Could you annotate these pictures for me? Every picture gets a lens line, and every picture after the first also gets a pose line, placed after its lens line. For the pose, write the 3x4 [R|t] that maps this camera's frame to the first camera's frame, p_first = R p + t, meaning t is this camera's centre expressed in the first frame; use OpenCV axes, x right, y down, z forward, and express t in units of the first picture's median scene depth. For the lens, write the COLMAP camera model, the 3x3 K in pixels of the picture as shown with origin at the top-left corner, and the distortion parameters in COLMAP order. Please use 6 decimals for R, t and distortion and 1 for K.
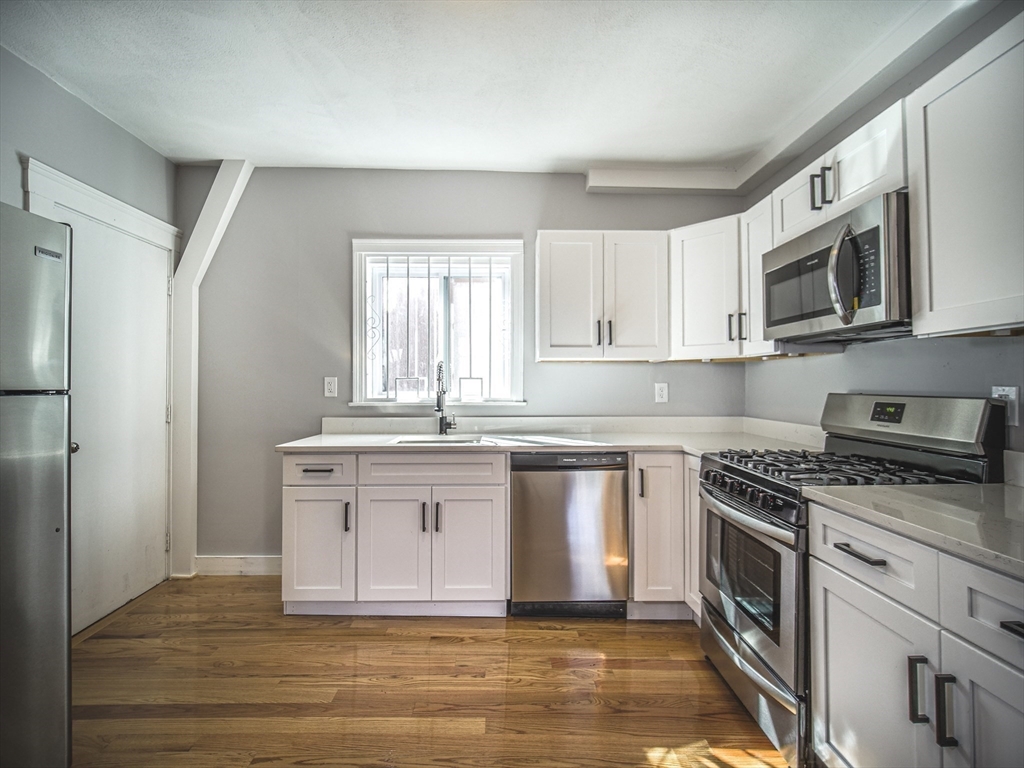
lens RADIAL K [[466.6, 0, 507.0], [0, 466.6, 380.0], [0, 0, 1]] dist [-0.000923, -0.000826]
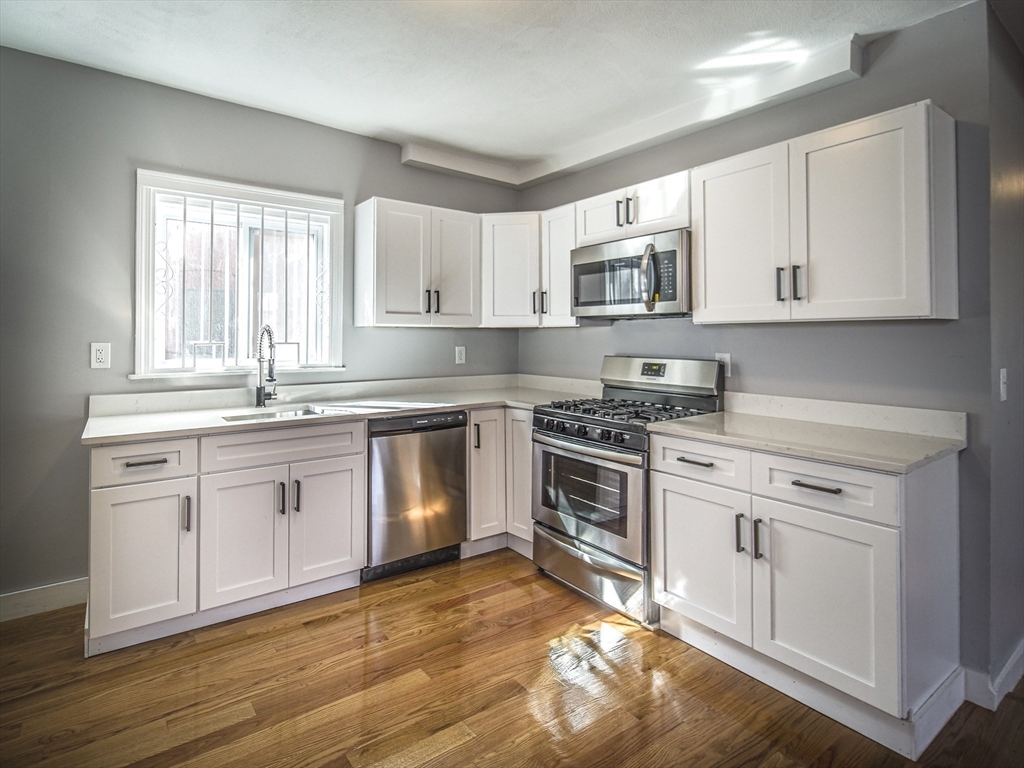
lens RADIAL K [[505.7, 0, 439.8], [0, 505.7, 336.7], [0, 0, 1]] dist [-0.000258, -0.000537]
pose [[0.849147, 0.000460, 0.528156, -0.450583], [-0.004404, 0.999971, 0.006211, -0.031089], [-0.528138, -0.007600, 0.849125, -0.001754]]
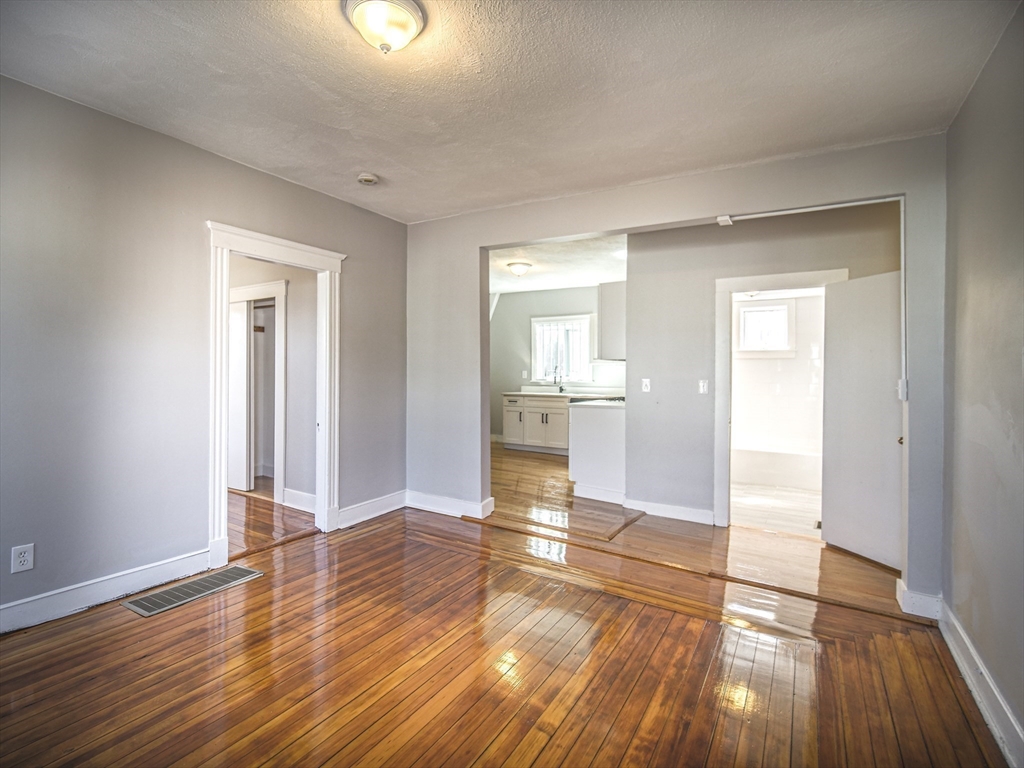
lens RADIAL K [[466.6, 0, 507.0], [0, 466.6, 380.0], [0, 0, 1]] dist [-0.000923, -0.000826]
pose [[0.833586, 0.007842, -0.552334, 1.300741], [0.003140, 0.999816, 0.018933, -0.006191], [0.552381, -0.017516, 0.833408, -1.635020]]
